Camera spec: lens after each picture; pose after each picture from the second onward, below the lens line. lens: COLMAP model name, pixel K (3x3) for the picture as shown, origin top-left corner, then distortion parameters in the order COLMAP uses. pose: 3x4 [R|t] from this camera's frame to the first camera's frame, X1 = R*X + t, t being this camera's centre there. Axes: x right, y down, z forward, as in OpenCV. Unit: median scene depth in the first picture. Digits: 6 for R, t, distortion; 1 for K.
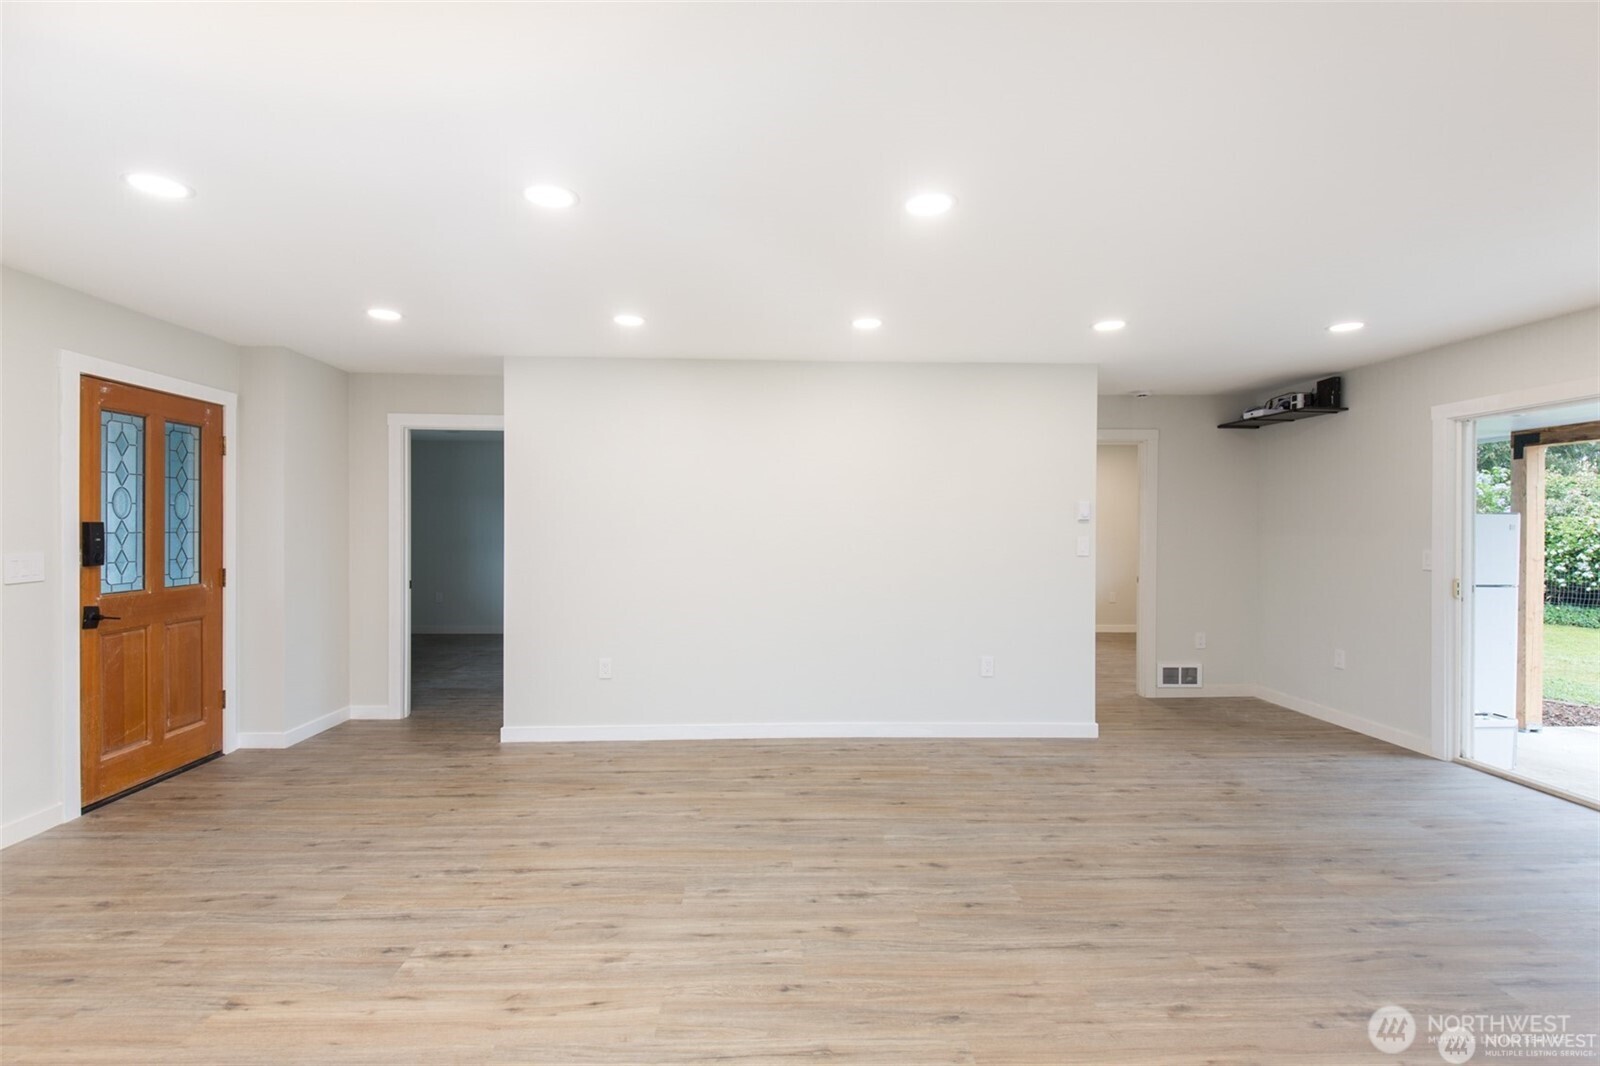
lens RADIAL K [[730.1, 0, 810.2], [0, 730.1, 524.9], [0, 0, 1]] dist [0.028576, -0.023507]
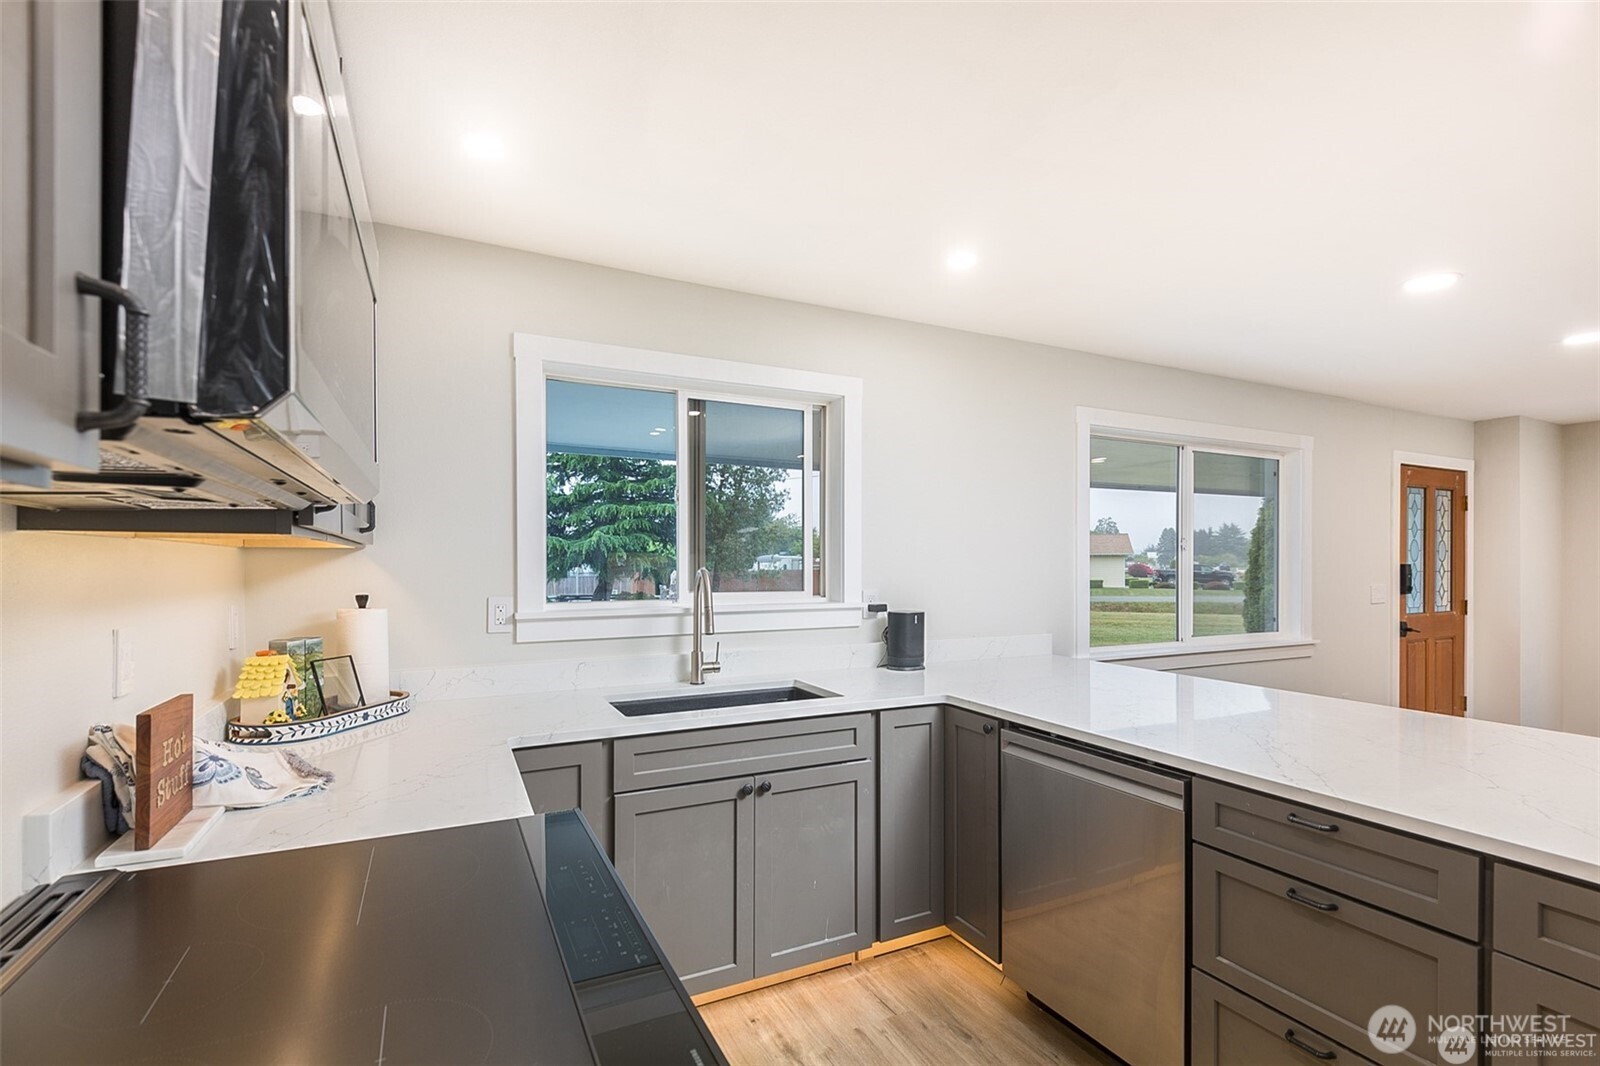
lens RADIAL K [[726.6, 0, 800.3], [0, 726.6, 562.4], [0, 0, 1]] dist [0.027031, -0.000043]
pose [[0.390496, -0.004983, -0.920591, -0.117193], [-0.000393, 0.999984, -0.005580, 0.001568], [0.920604, 0.002541, 0.390488, -0.867328]]
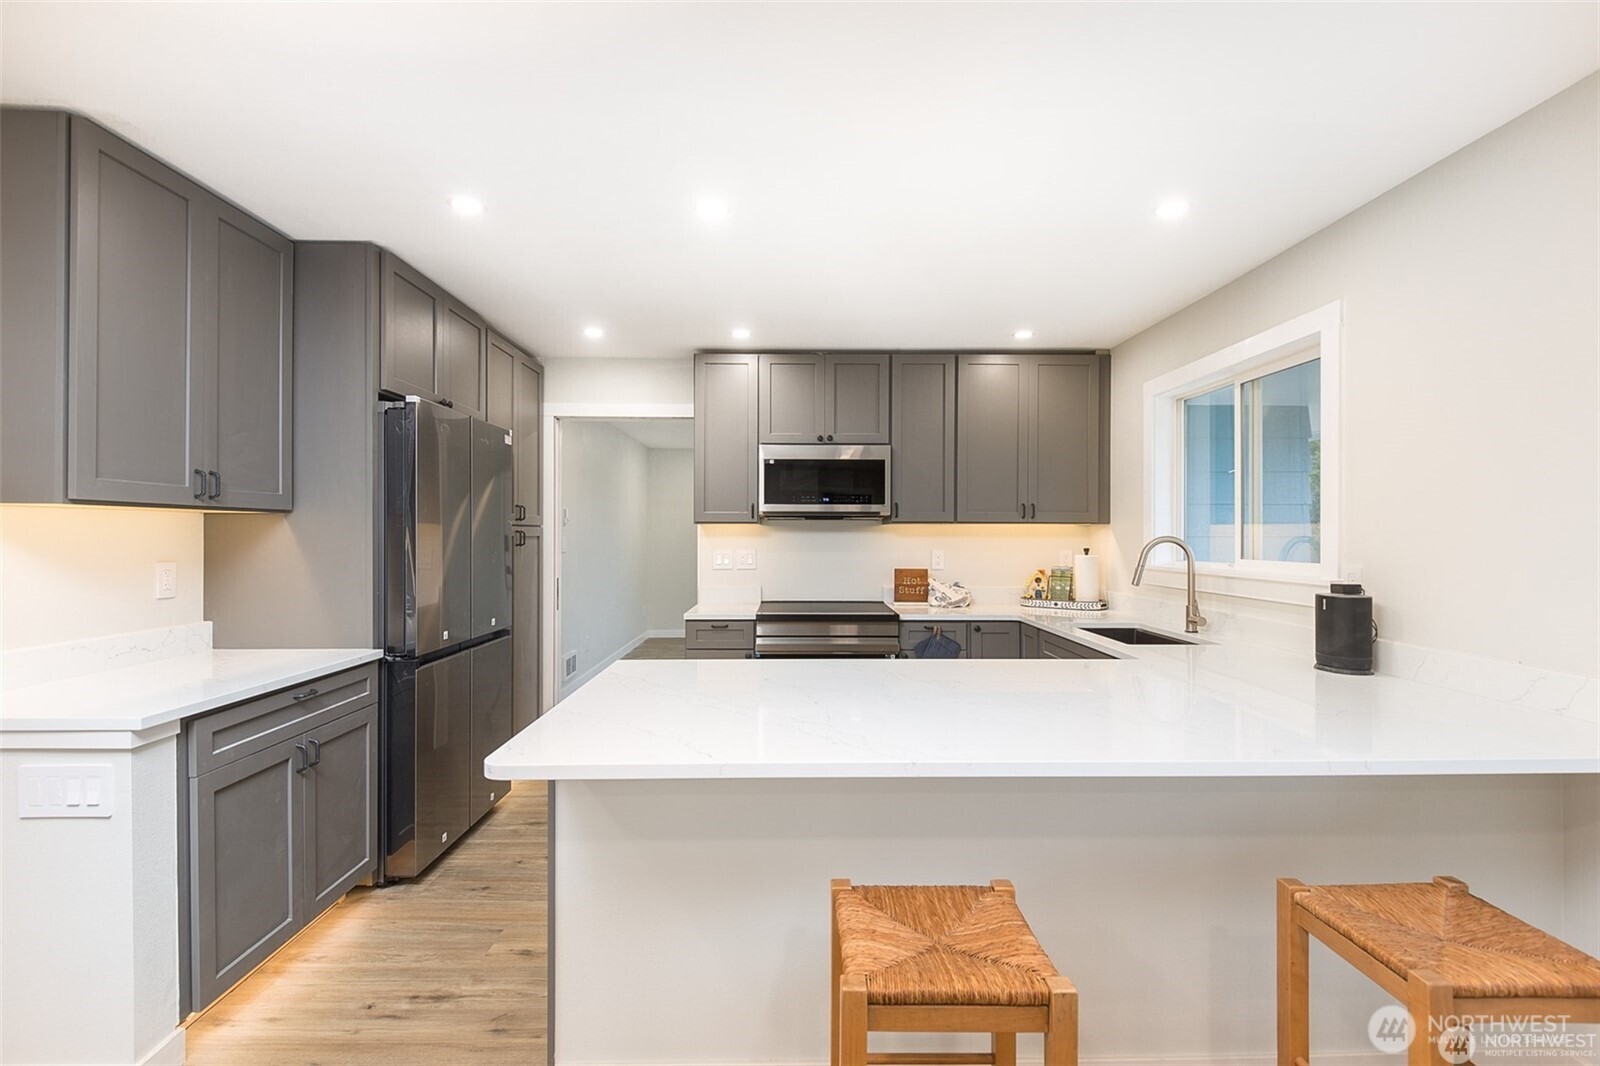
lens RADIAL K [[716.0, 0, 800.0], [0, 716.0, 533.0], [0, 0, 1]] dist [0.003182, 0.000123]
pose [[-0.999080, -0.004961, 0.042592, -0.495001], [-0.004970, 0.999988, -0.000090, 0.003732], [-0.042591, -0.000301, -0.999093, 0.602572]]
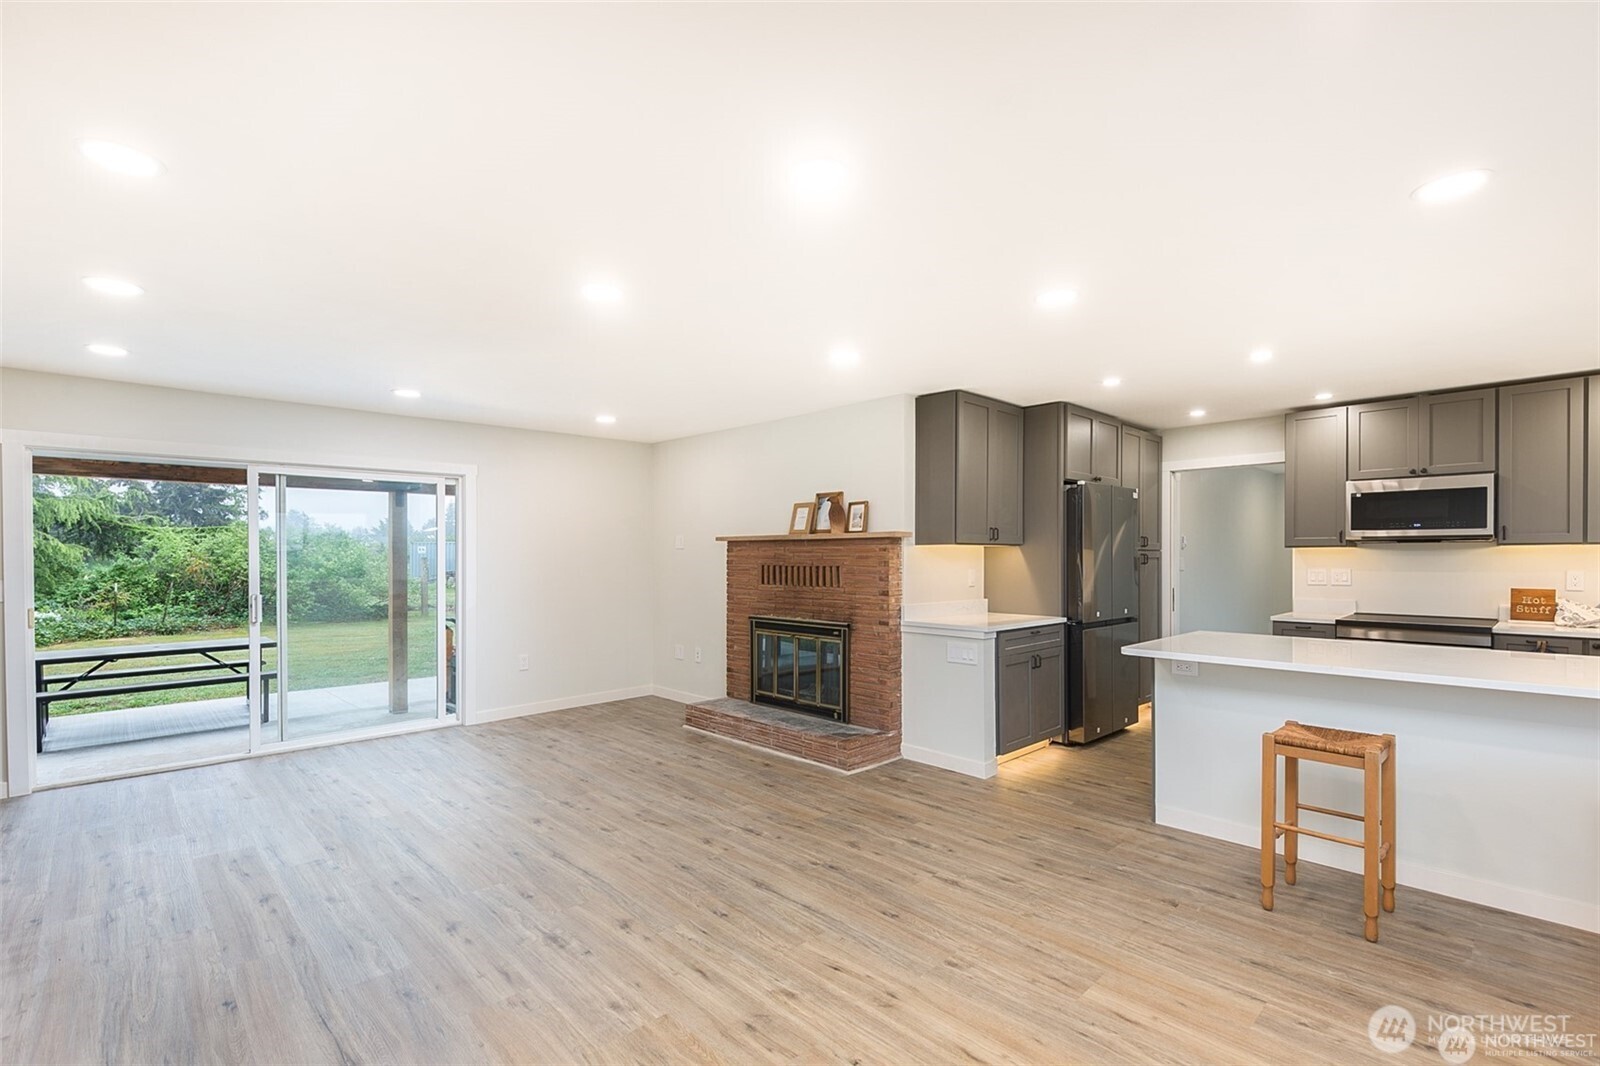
lens RADIAL K [[720.3, 0, 800.0], [0, 720.3, 559.8], [0, 0, 1]] dist [0.001754, -0.006859]
pose [[-0.642495, -0.005865, 0.766267, -0.863874], [0.000052, 0.999970, 0.007698, 0.002922], [-0.766290, 0.004986, -0.642476, 1.366549]]
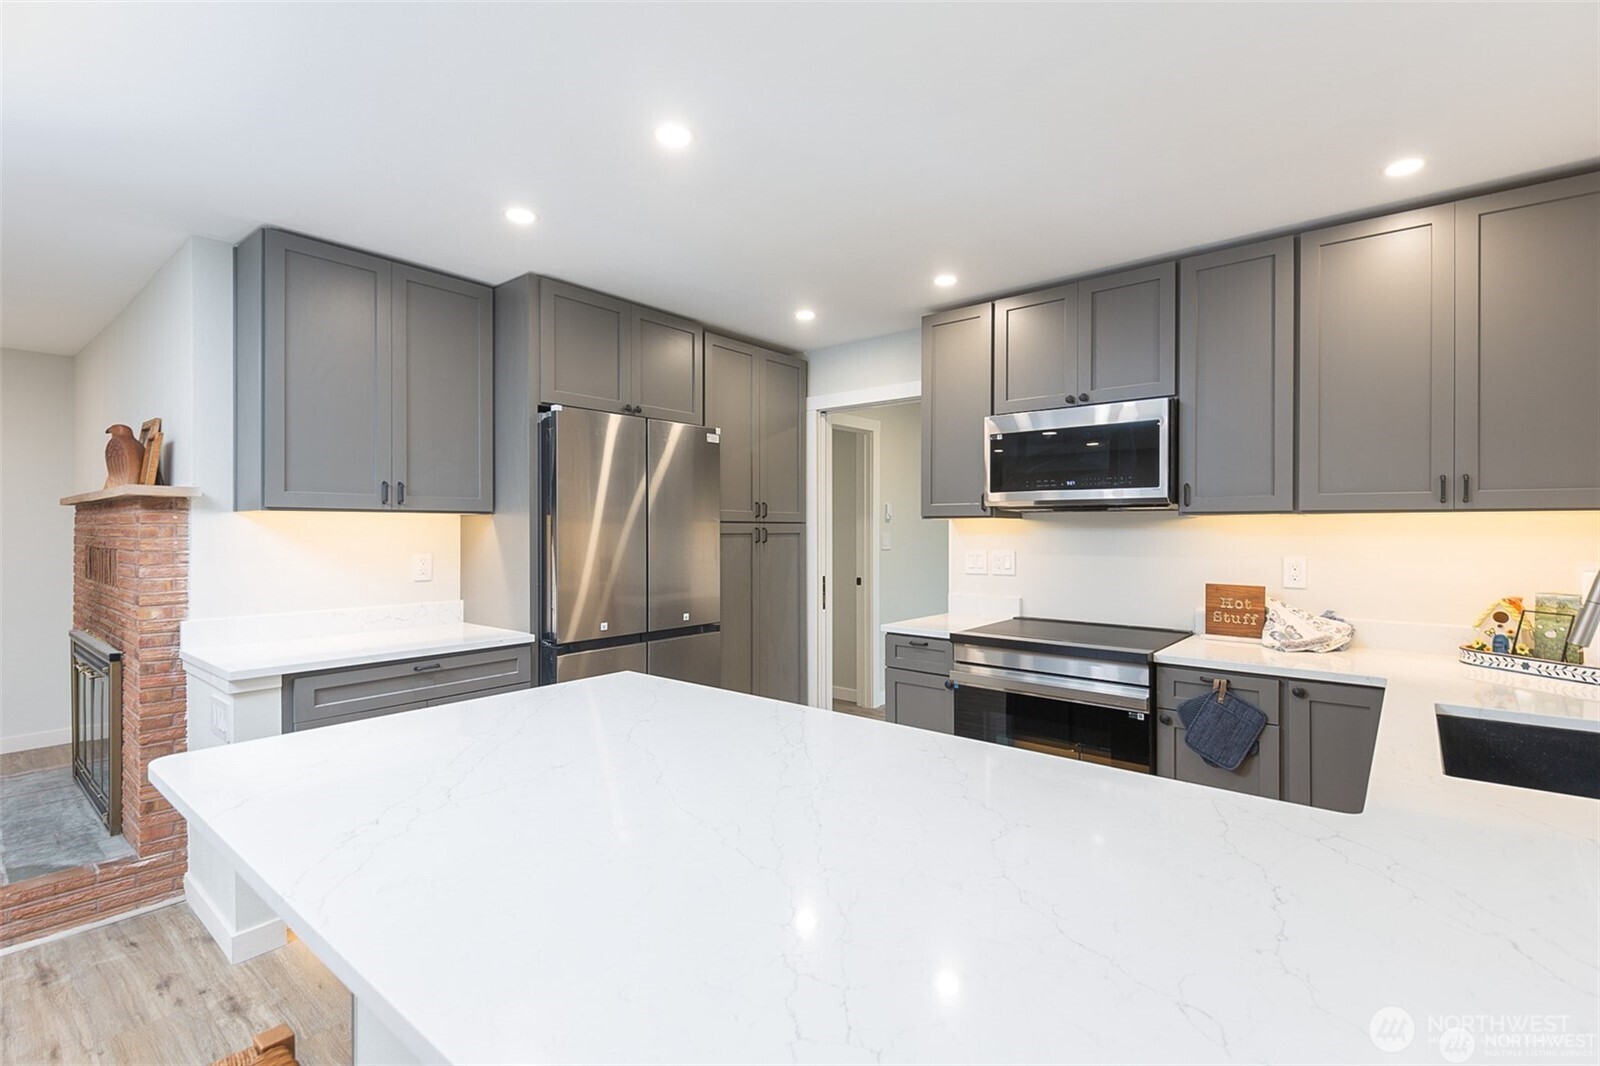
lens RADIAL K [[730.1, 0, 810.2], [0, 730.1, 524.9], [0, 0, 1]] dist [0.028576, -0.023507]
pose [[-0.733184, 0.001586, 0.680028, -0.959249], [-0.001714, 0.999990, -0.004179, 0.001585], [-0.680028, -0.004230, -0.733174, 0.174790]]
